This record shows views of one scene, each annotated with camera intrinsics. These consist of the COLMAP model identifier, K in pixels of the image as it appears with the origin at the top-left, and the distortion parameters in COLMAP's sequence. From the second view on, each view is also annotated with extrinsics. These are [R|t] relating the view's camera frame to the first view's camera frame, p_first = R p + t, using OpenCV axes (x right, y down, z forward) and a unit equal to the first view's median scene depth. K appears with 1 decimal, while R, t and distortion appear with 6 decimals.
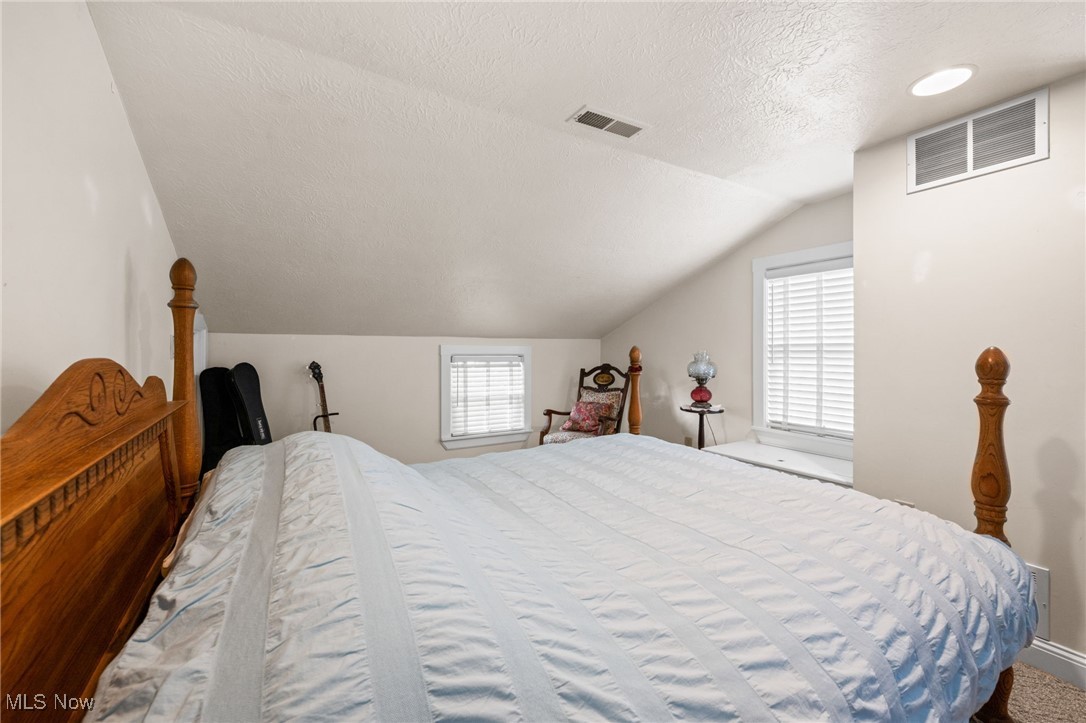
lens RADIAL K [[428.2, 0, 536.3], [0, 428.2, 352.1], [0, 0, 1]] dist [0.002114, 0.000156]
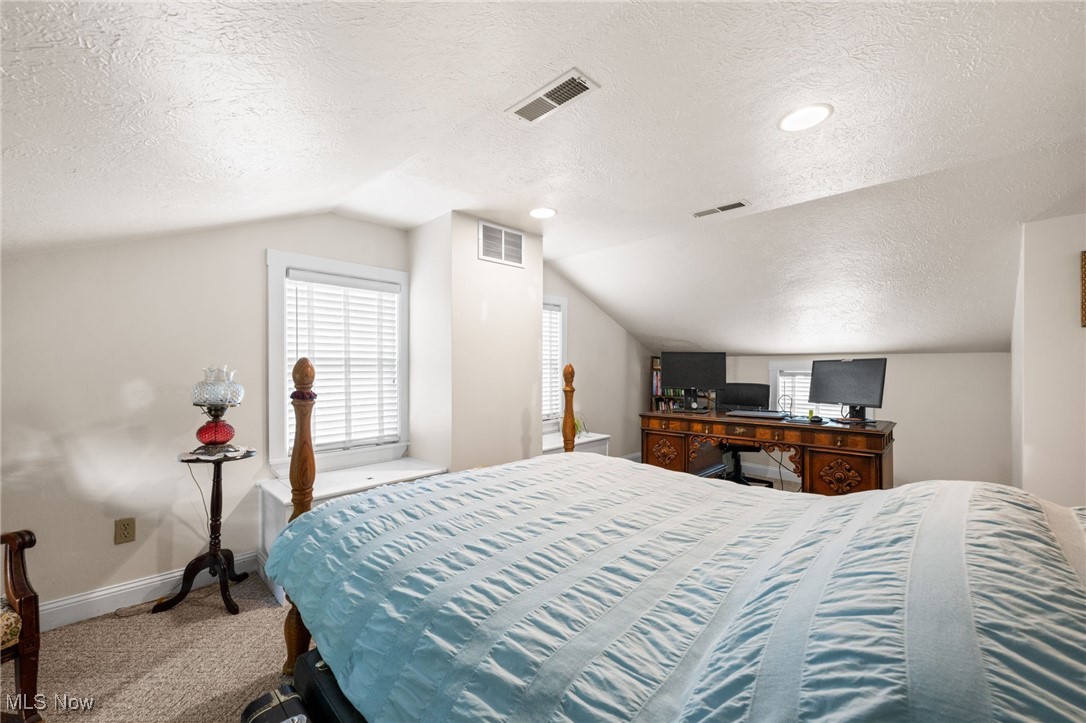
lens RADIAL K [[428.2, 0, 536.1], [0, 428.2, 365.7], [0, 0, 1]] dist [0.002114, 0.000156]
pose [[-0.238571, -0.003338, 0.971119, -0.603899], [0.001733, 0.999991, 0.003863, -0.006351], [-0.971123, 0.002604, -0.238563, 1.145265]]
